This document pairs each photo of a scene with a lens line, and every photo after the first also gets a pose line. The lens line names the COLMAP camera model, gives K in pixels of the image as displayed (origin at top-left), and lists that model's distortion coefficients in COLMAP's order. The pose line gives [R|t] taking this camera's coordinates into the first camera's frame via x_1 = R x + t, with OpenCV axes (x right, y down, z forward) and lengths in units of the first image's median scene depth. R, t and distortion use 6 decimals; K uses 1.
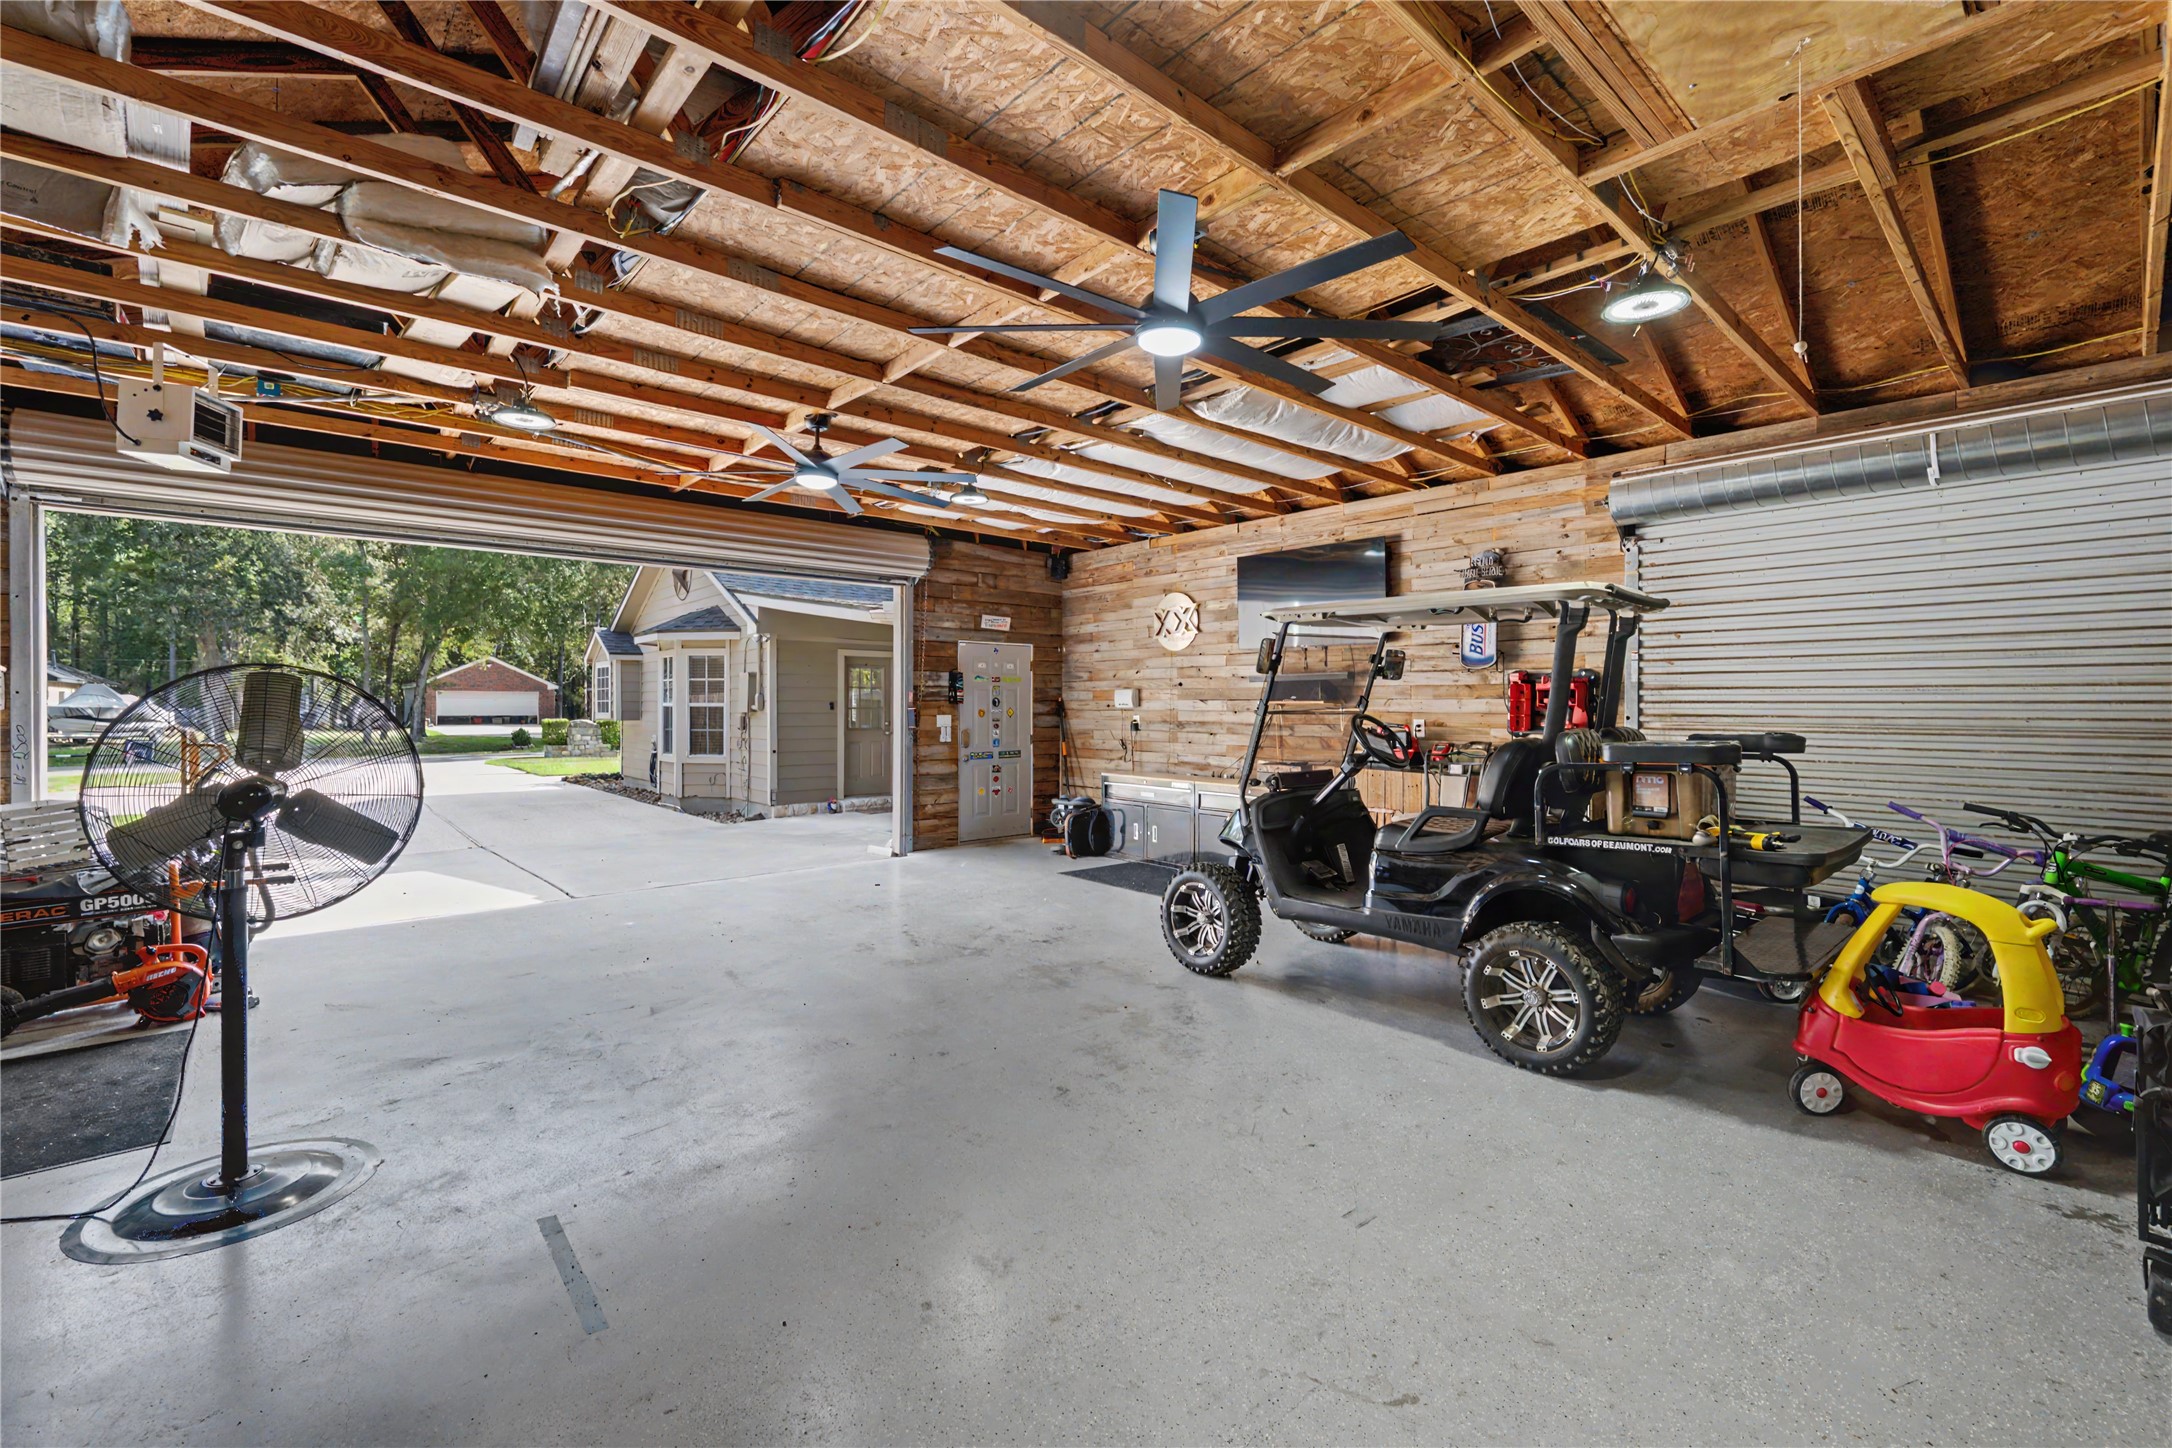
lens RADIAL K [[907.1, 0, 1087.8], [0, 907.1, 701.3], [0, 0, 1]] dist [0.004698, 0.000718]
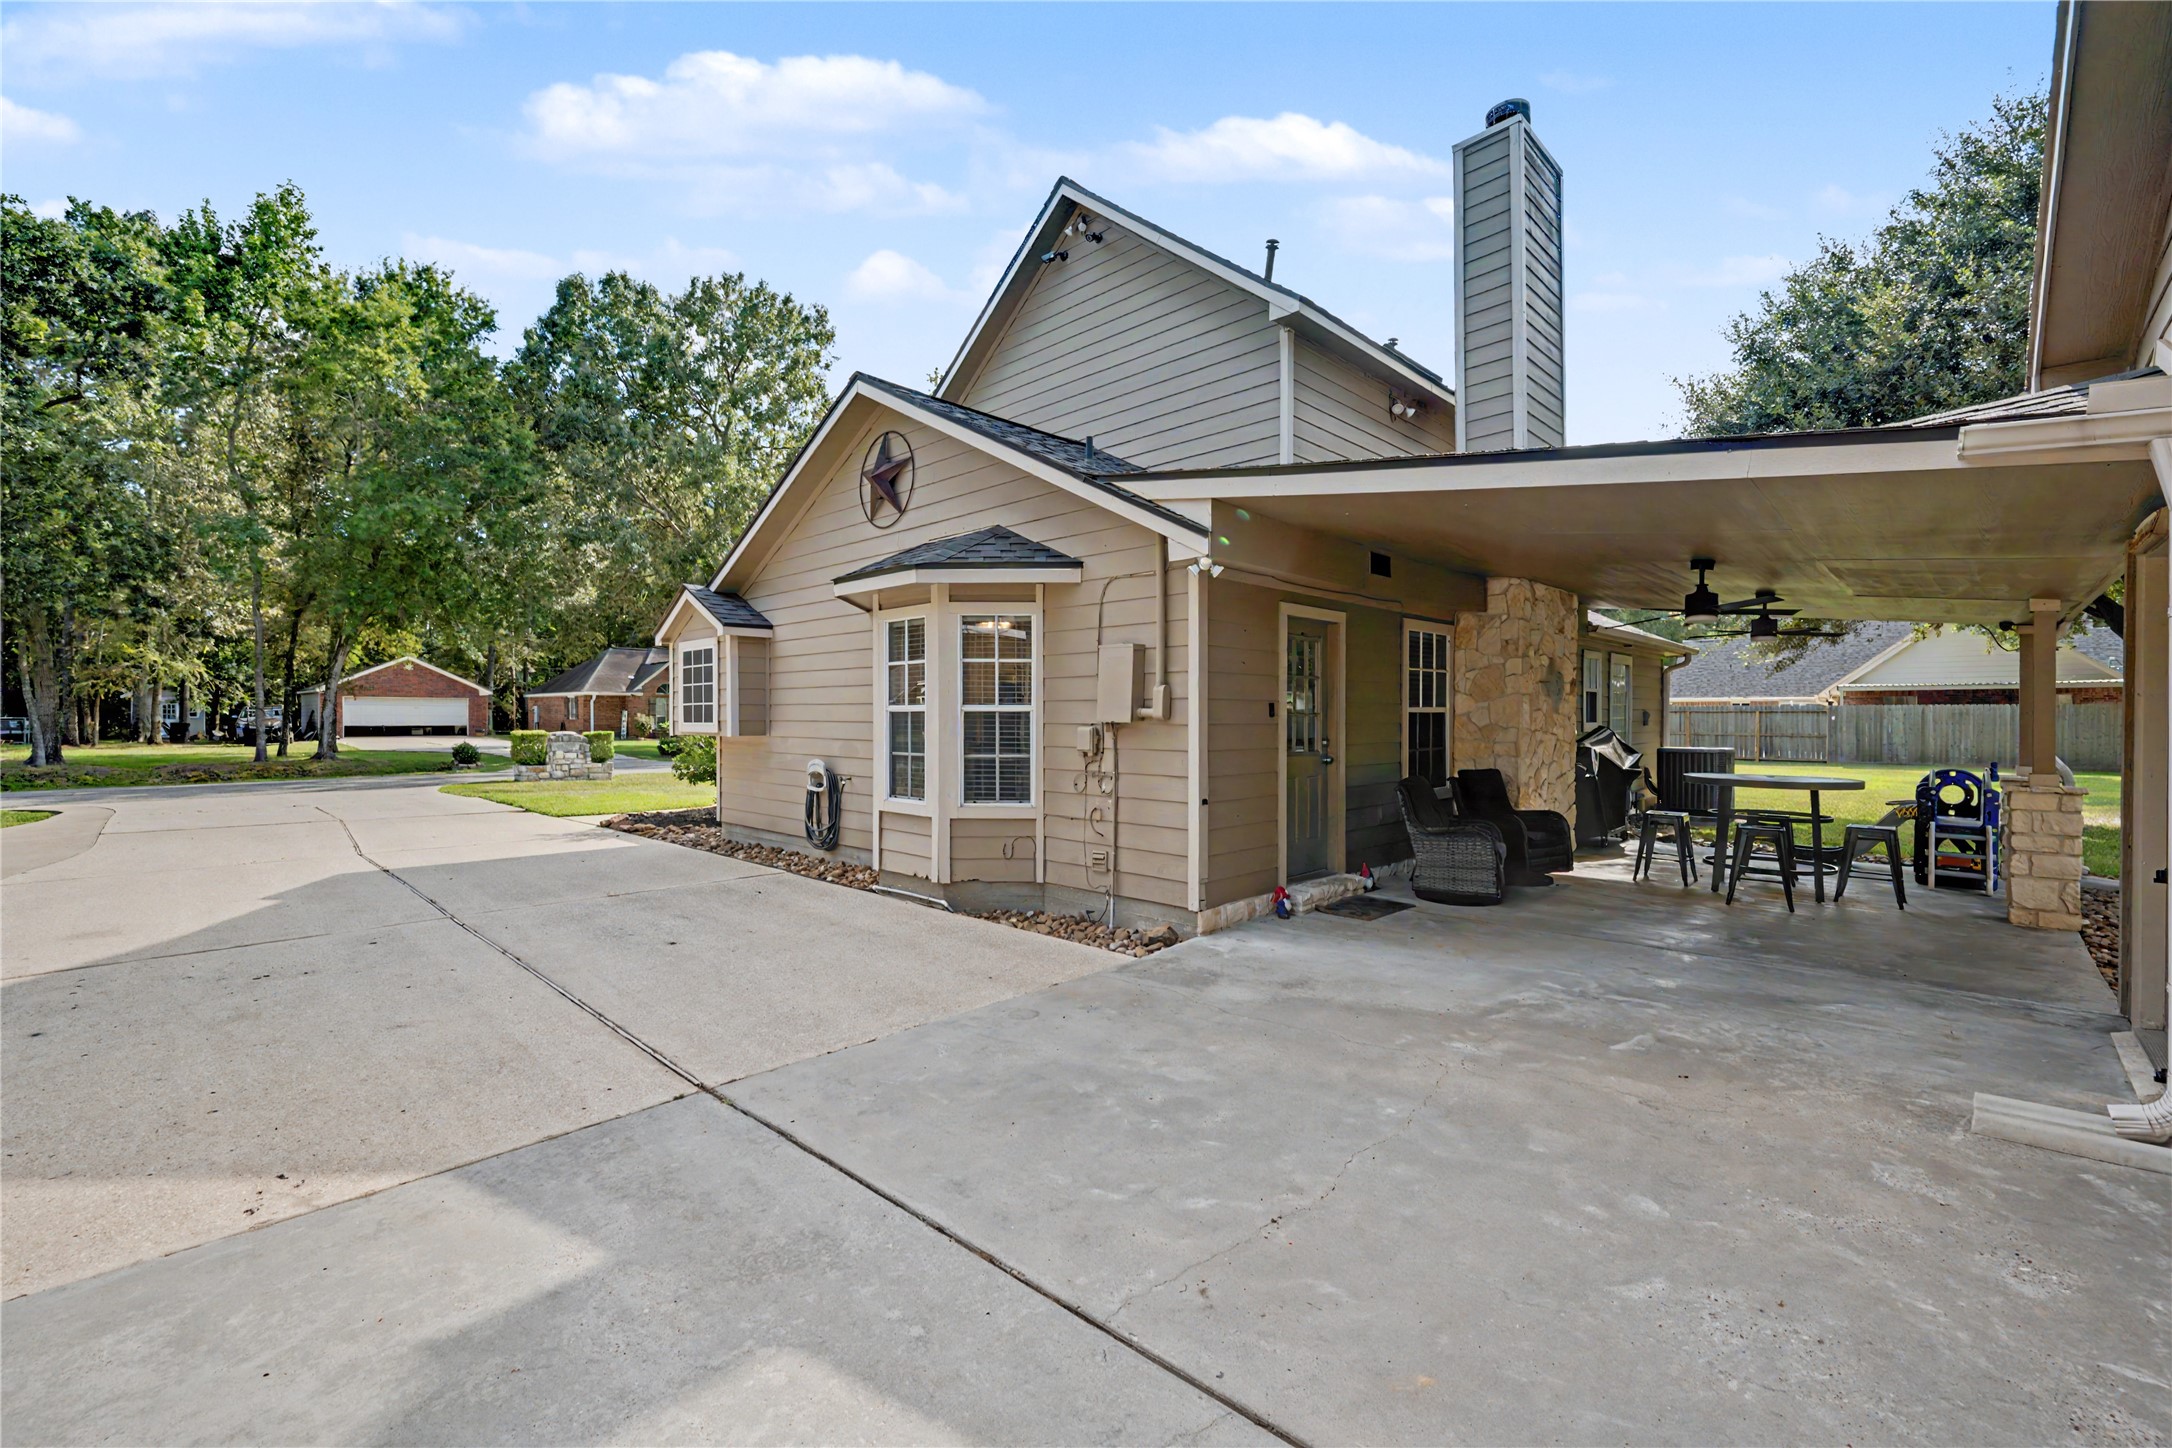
lens RADIAL K [[907.1, 0, 1093.6], [0, 907.1, 723.4], [0, 0, 1]] dist [0.004698, 0.000718]
pose [[0.996836, -0.001917, 0.079465, -0.156427], [0.000689, 0.999880, 0.015482, 0.001702], [-0.079485, -0.015378, 0.996717, 0.179894]]
